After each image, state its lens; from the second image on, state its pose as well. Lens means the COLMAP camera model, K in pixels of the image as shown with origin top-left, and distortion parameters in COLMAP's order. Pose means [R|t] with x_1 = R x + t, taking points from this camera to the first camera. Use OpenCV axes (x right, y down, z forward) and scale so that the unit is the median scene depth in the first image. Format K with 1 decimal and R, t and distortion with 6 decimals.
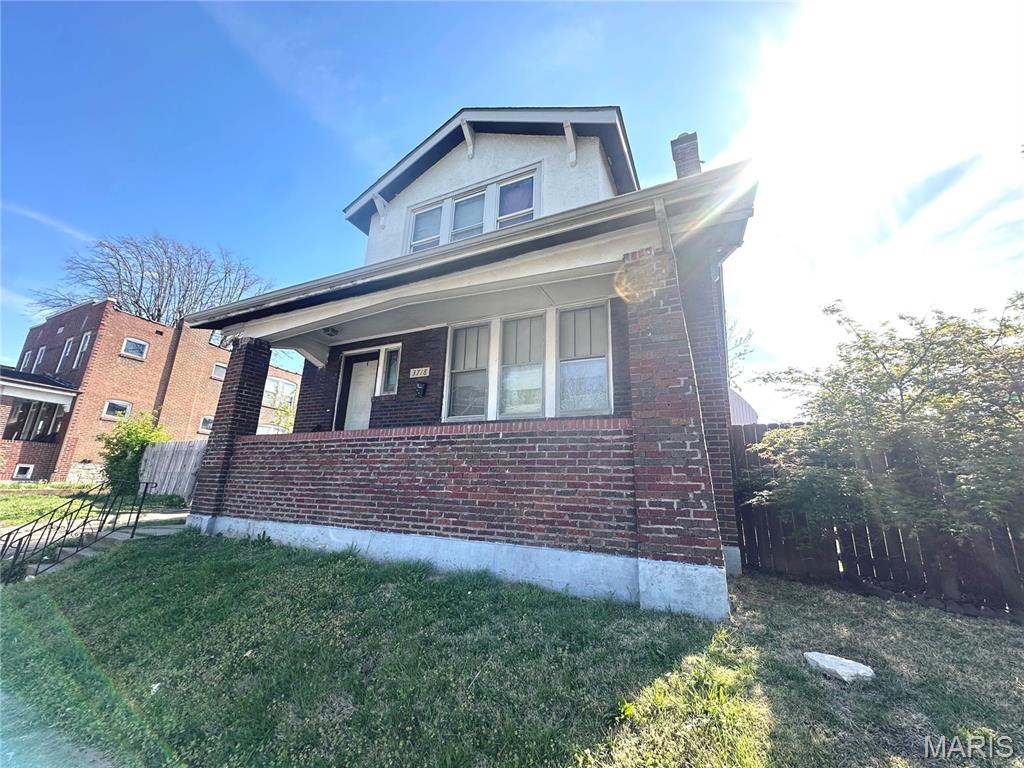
lens RADIAL K [[416.2, 0, 511.4], [0, 416.2, 383.9], [0, 0, 1]] dist [-0.001830, 0.000545]
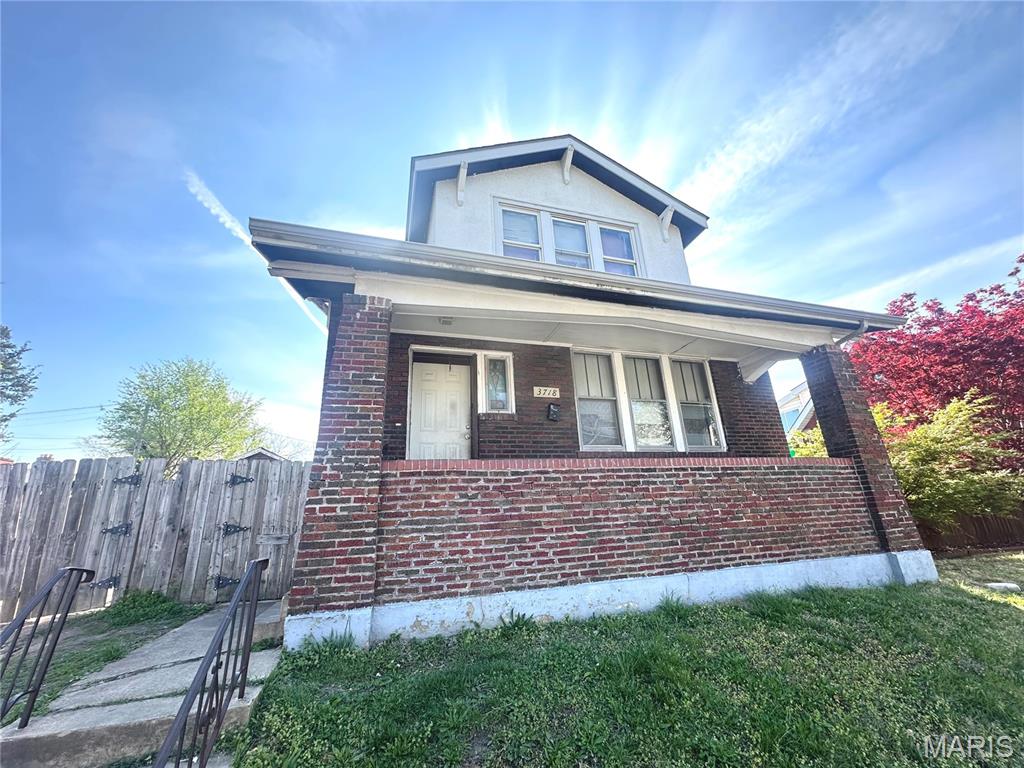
lens RADIAL K [[416.2, 0, 513.1], [0, 416.2, 382.8], [0, 0, 1]] dist [-0.001830, 0.000545]
pose [[0.714825, 0.154695, 0.681978, -1.207630], [-0.104030, 0.987898, -0.115047, 0.084422], [-0.691522, 0.011293, 0.722267, 0.570552]]
